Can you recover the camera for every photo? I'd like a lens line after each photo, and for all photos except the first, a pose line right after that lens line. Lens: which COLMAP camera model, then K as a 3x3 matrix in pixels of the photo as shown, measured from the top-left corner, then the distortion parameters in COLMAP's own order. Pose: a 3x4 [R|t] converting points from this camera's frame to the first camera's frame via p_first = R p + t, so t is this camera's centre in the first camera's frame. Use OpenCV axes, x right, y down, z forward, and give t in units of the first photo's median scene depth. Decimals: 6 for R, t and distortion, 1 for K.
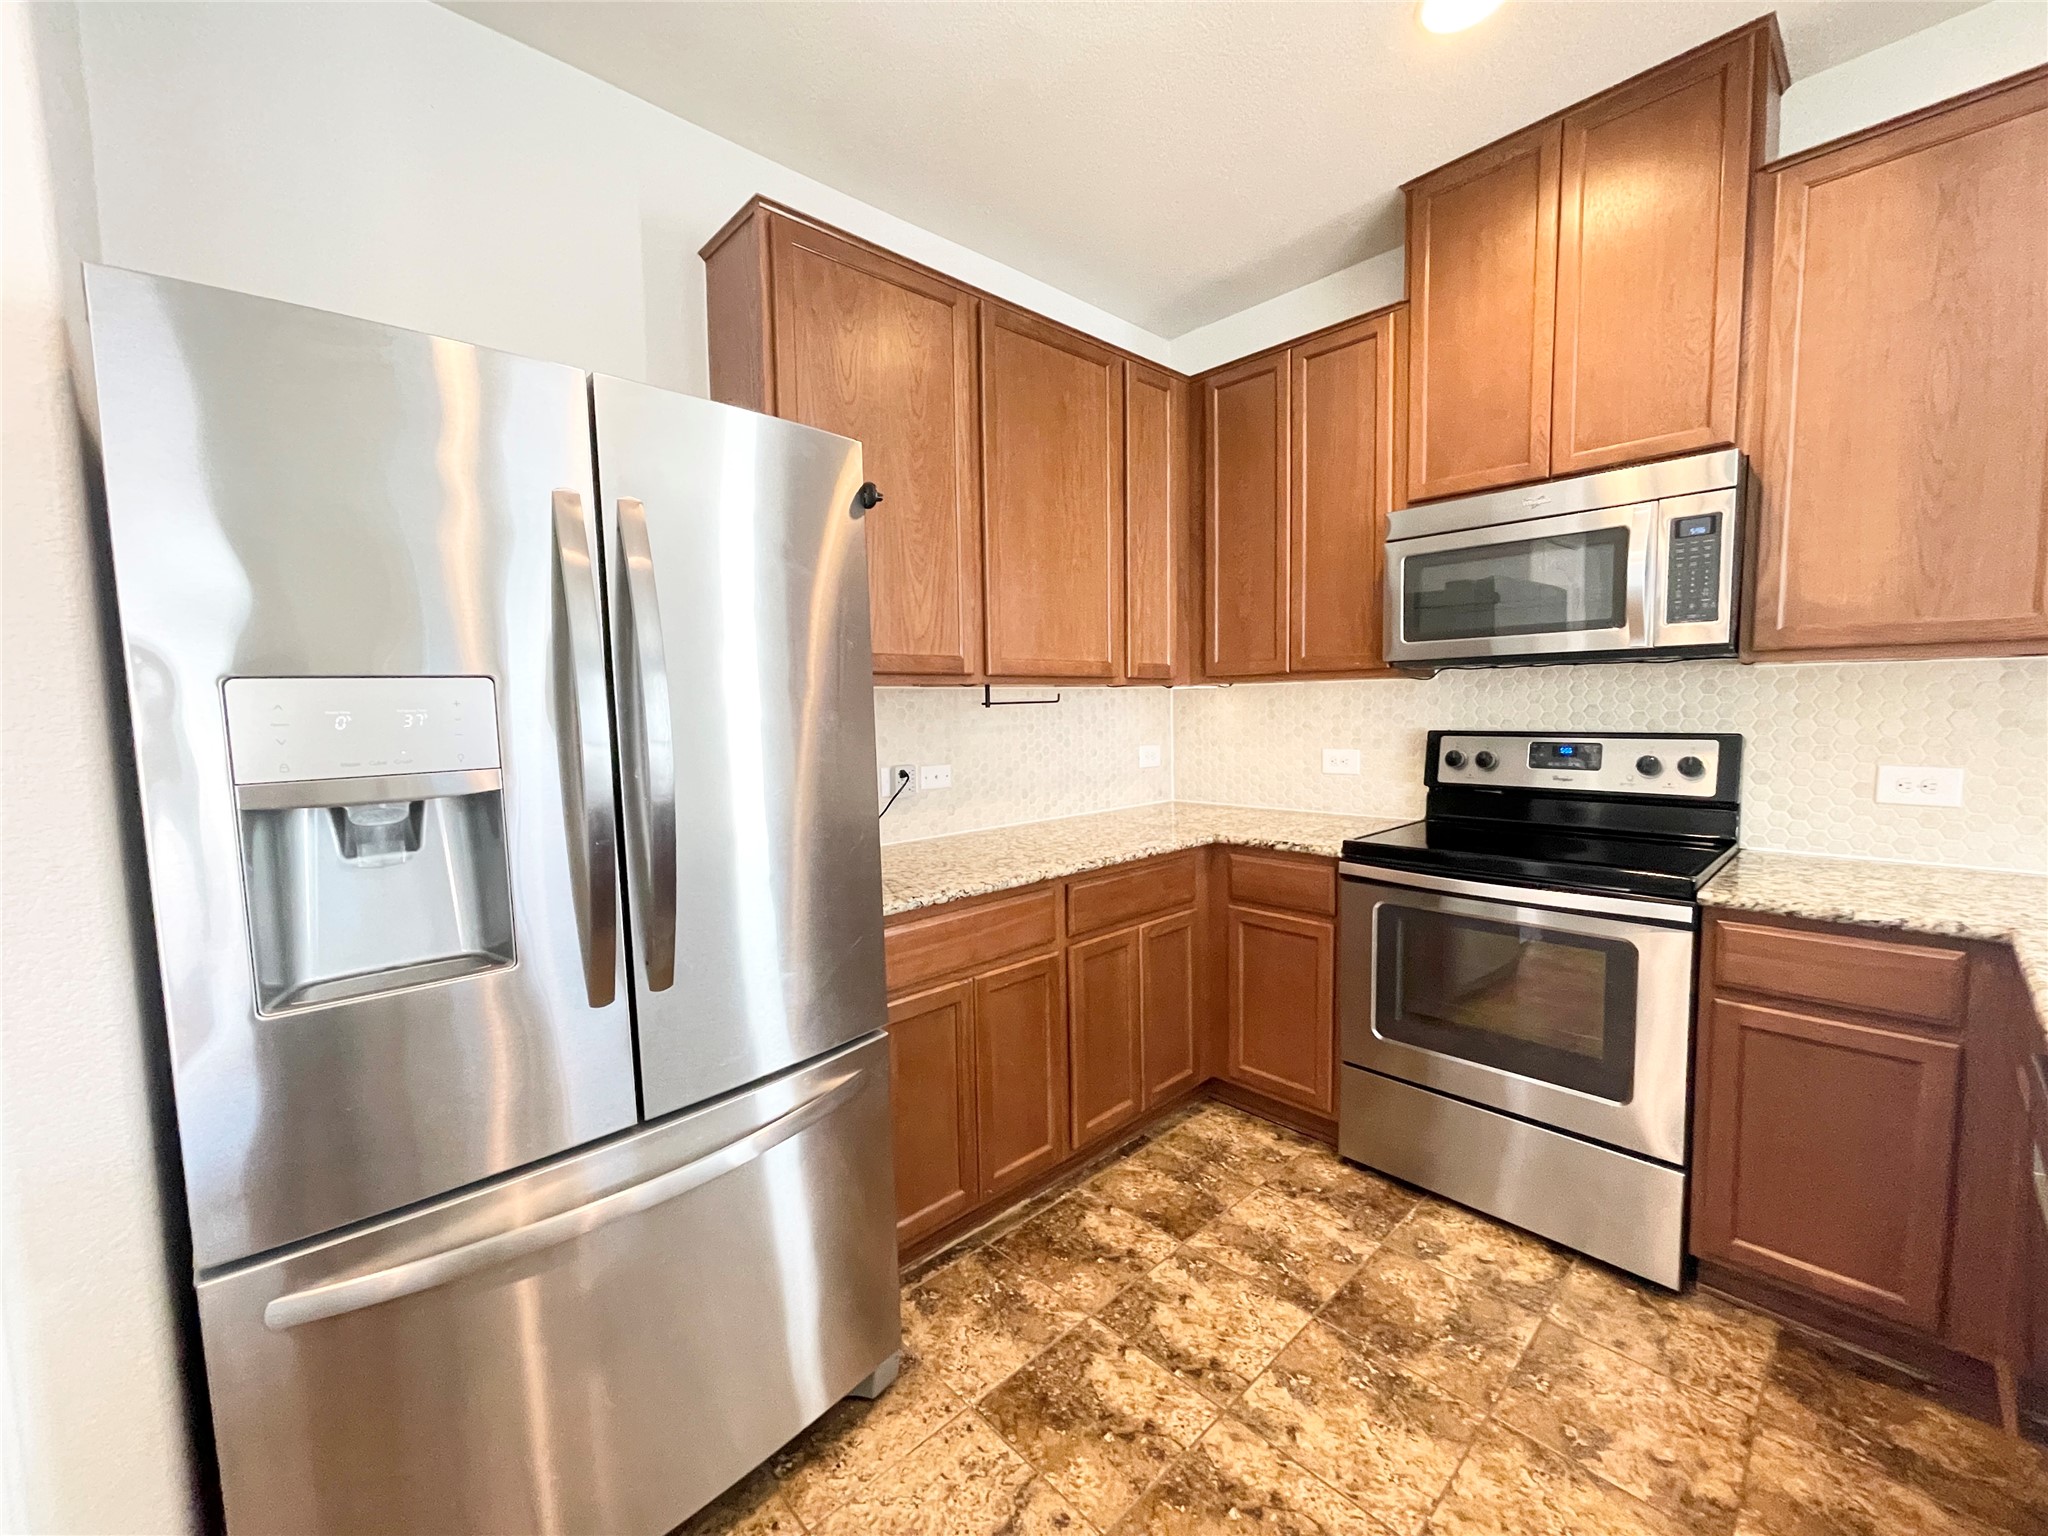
lens RADIAL K [[827.3, 0, 1018.6], [0, 827.3, 771.1], [0, 0, 1]] dist [0.005940, -0.002446]
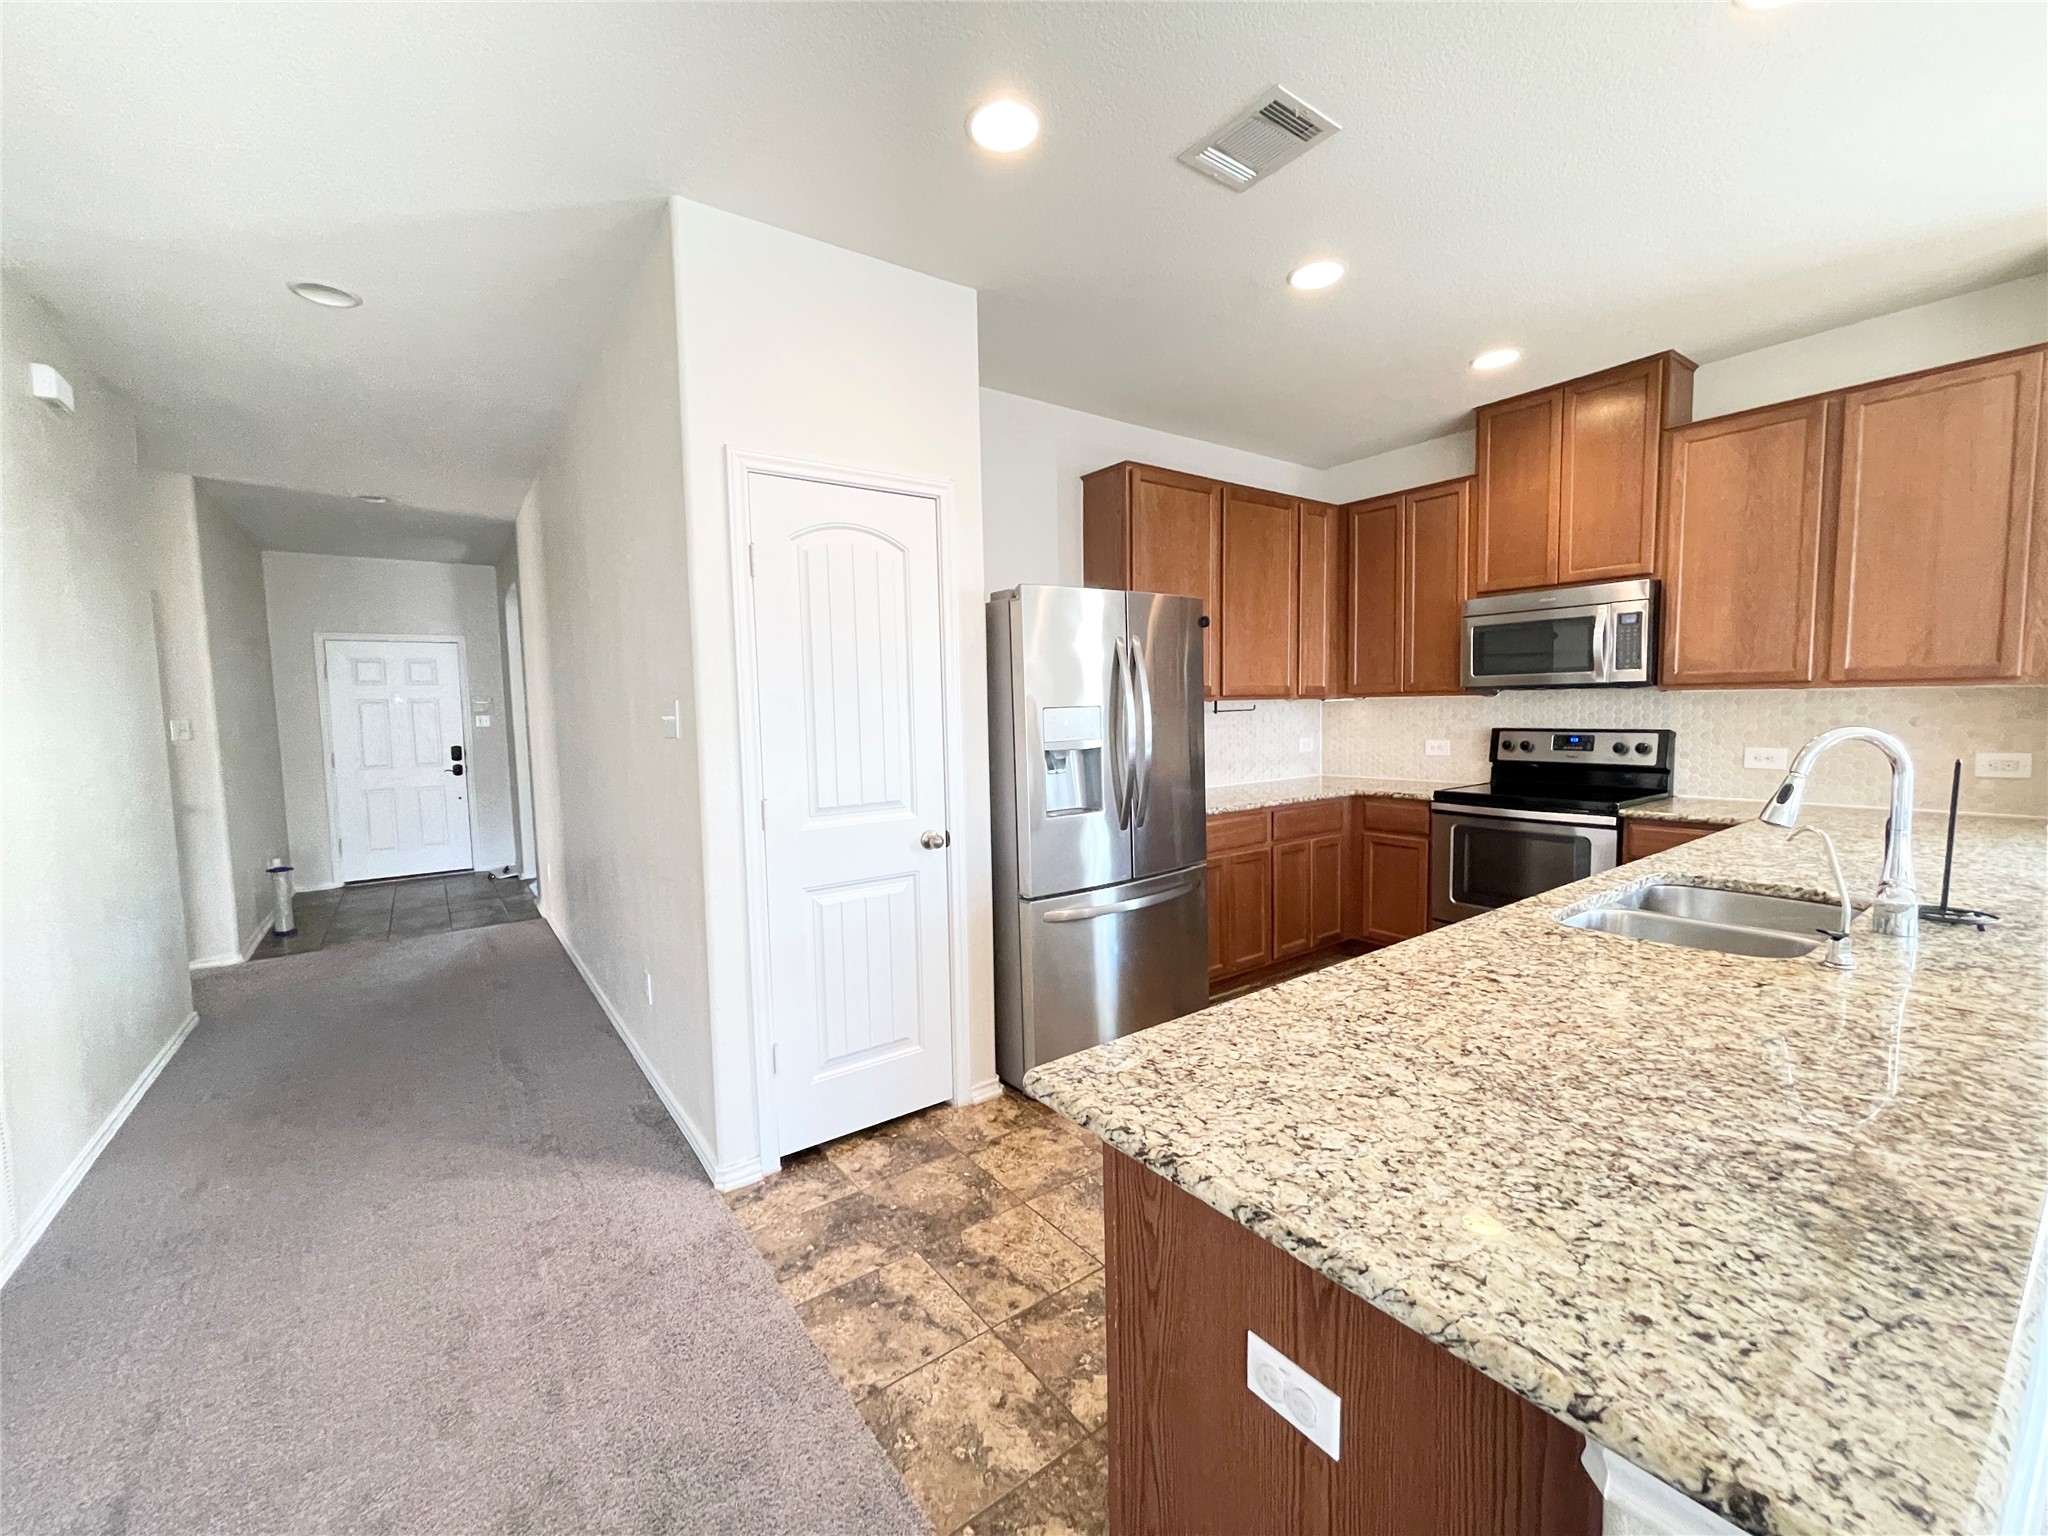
lens RADIAL K [[827.3, 0, 1020.5], [0, 827.3, 770.5], [0, 0, 1]] dist [0.005940, -0.002446]
pose [[0.992199, 0.008518, -0.124370, -0.249594], [-0.008520, 0.999964, 0.000513, 0.046645], [0.124370, 0.000551, 0.992236, -0.819988]]
